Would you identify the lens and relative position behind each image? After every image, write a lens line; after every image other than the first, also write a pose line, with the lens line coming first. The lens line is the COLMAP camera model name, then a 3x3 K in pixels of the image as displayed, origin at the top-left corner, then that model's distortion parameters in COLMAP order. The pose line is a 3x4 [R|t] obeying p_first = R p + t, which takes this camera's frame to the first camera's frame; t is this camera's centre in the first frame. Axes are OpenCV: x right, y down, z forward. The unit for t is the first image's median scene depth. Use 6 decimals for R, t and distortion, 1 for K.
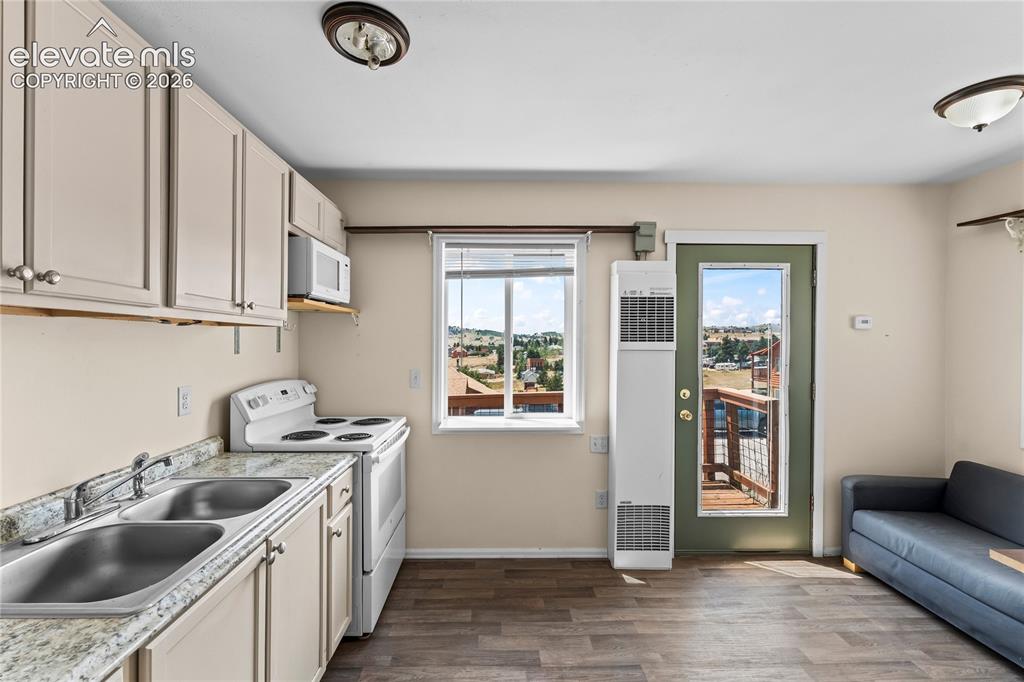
lens RADIAL K [[434.1, 0, 502.5], [0, 434.1, 345.6], [0, 0, 1]] dist [0.001570, -0.001701]
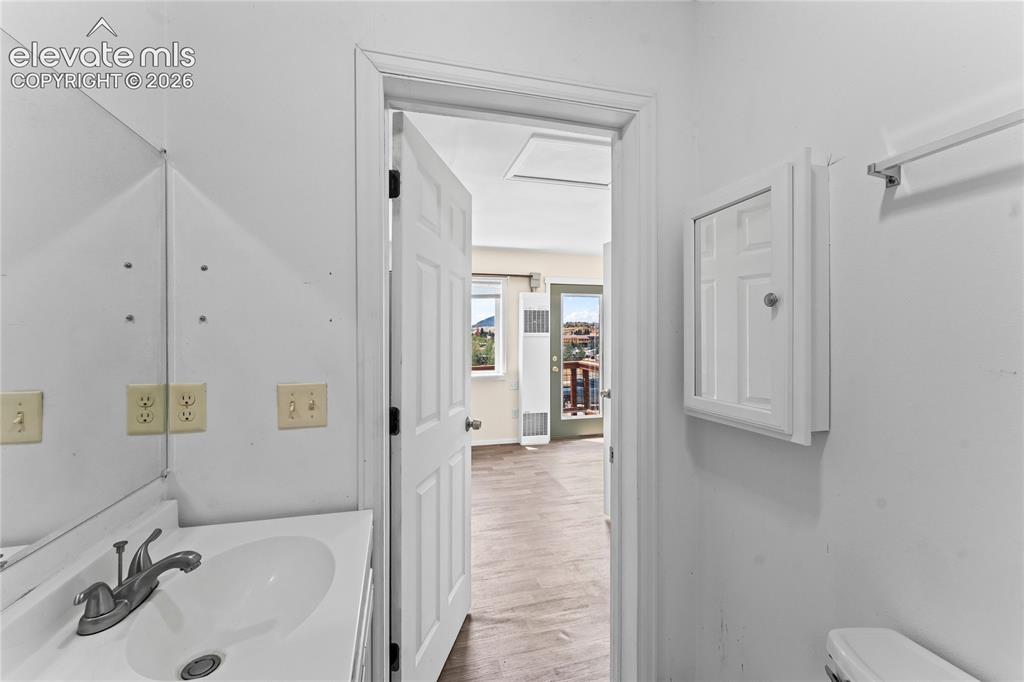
lens RADIAL K [[408.4, 0, 510.8], [0, 408.4, 337.1], [0, 0, 1]] dist [-0.000815, -0.000641]
pose [[0.969022, -0.003487, 0.246950, -0.267724], [0.005478, 0.999958, -0.007374, 0.027112], [-0.246914, 0.008499, 0.969000, -0.858353]]
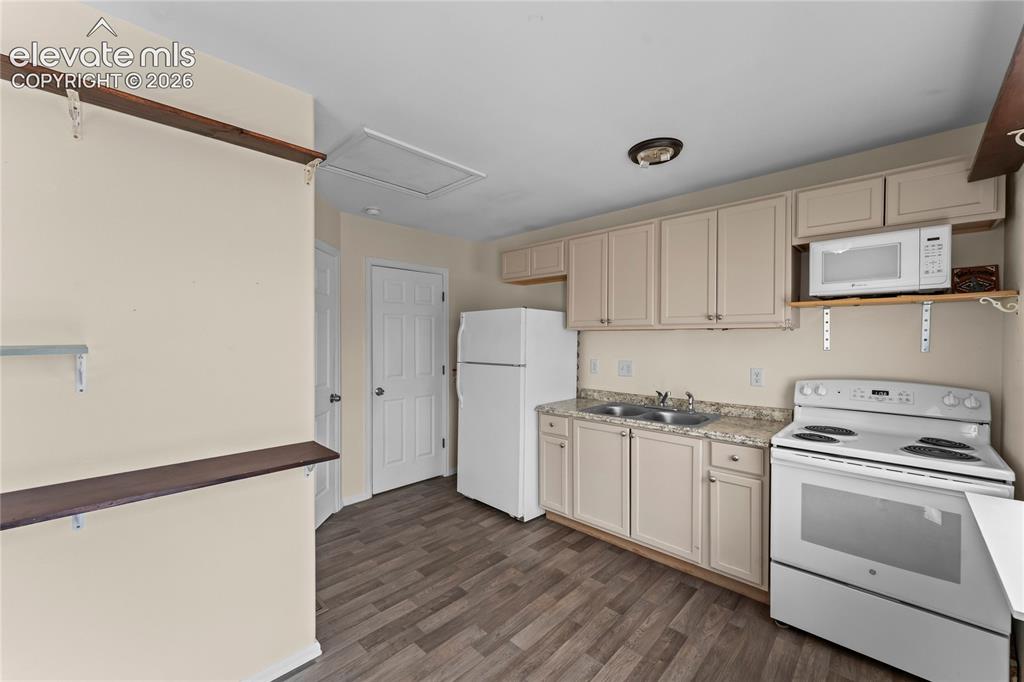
lens RADIAL K [[408.4, 0, 508.6], [0, 408.4, 341.8], [0, 0, 1]] dist [-0.000815, -0.000641]
pose [[-0.704656, -0.001064, -0.709548, 0.664938], [-0.009916, 0.999916, 0.008348, -0.003738], [0.709480, 0.012918, -0.704607, 0.975284]]
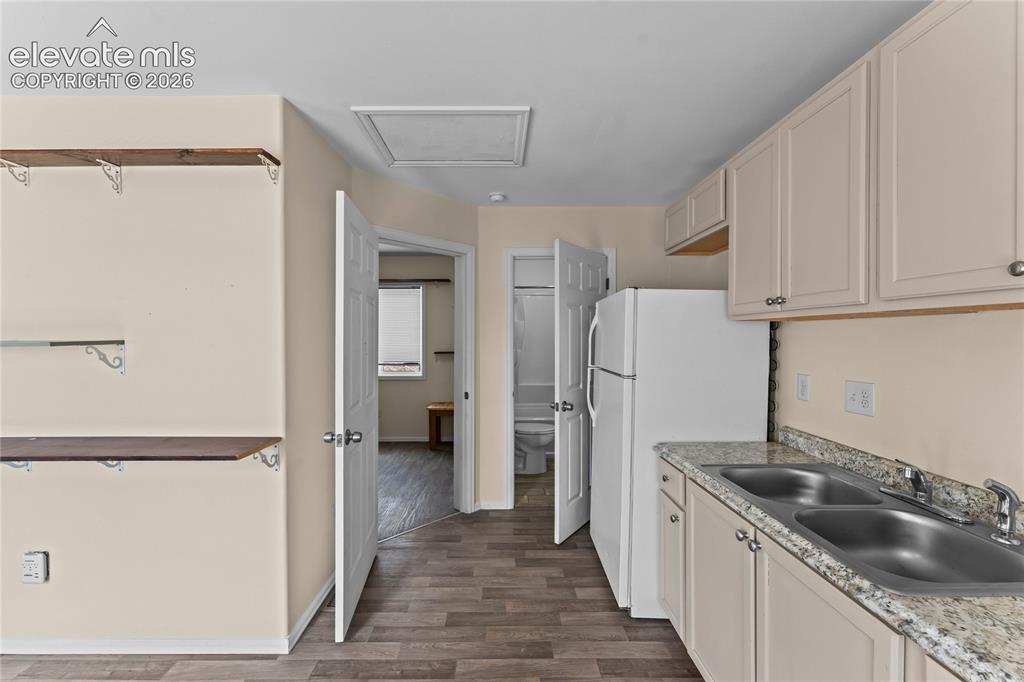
lens RADIAL K [[408.4, 0, 502.5], [0, 408.4, 338.8], [0, 0, 1]] dist [-0.000815, -0.000641]
pose [[-0.999965, -0.006366, 0.005478, 0.096671], [-0.006303, 0.999915, 0.011376, -0.004873], [-0.005550, 0.011341, -0.999920, 0.949986]]
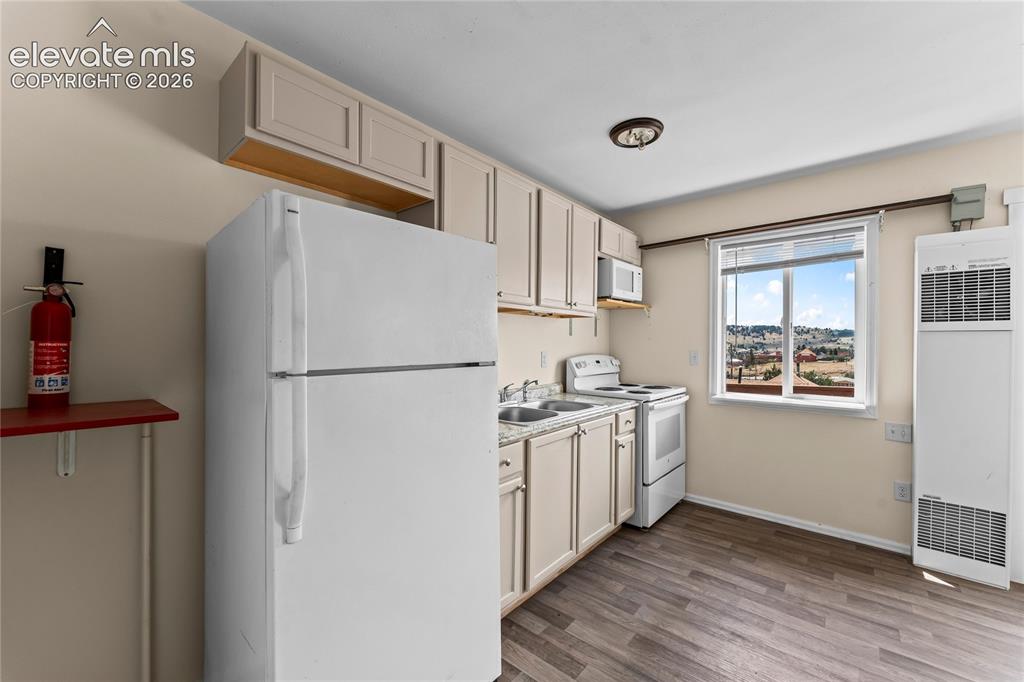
lens RADIAL K [[408.4, 0, 507.4], [0, 408.4, 341.9], [0, 0, 1]] dist [-0.000815, -0.000641]
pose [[0.745400, -0.001119, -0.666616, 0.198347], [-0.007635, 0.999919, -0.010216, 0.050635], [0.666573, 0.012705, 0.745331, -0.256831]]
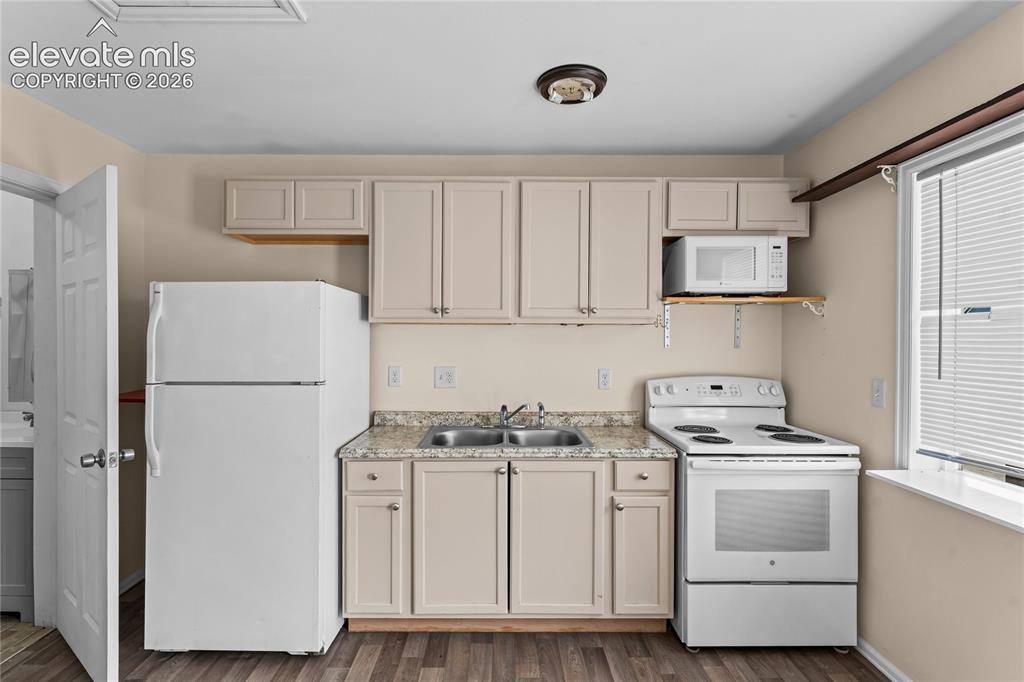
lens RADIAL K [[504.6, 0, 501.8], [0, 504.6, 336.8], [0, 0, 1]] dist [0.002565, -0.000691]
pose [[-0.014147, -0.002053, -0.999898, 0.631138], [-0.009217, 0.999956, -0.001923, -0.003044], [0.999857, 0.009189, -0.014165, 0.478567]]
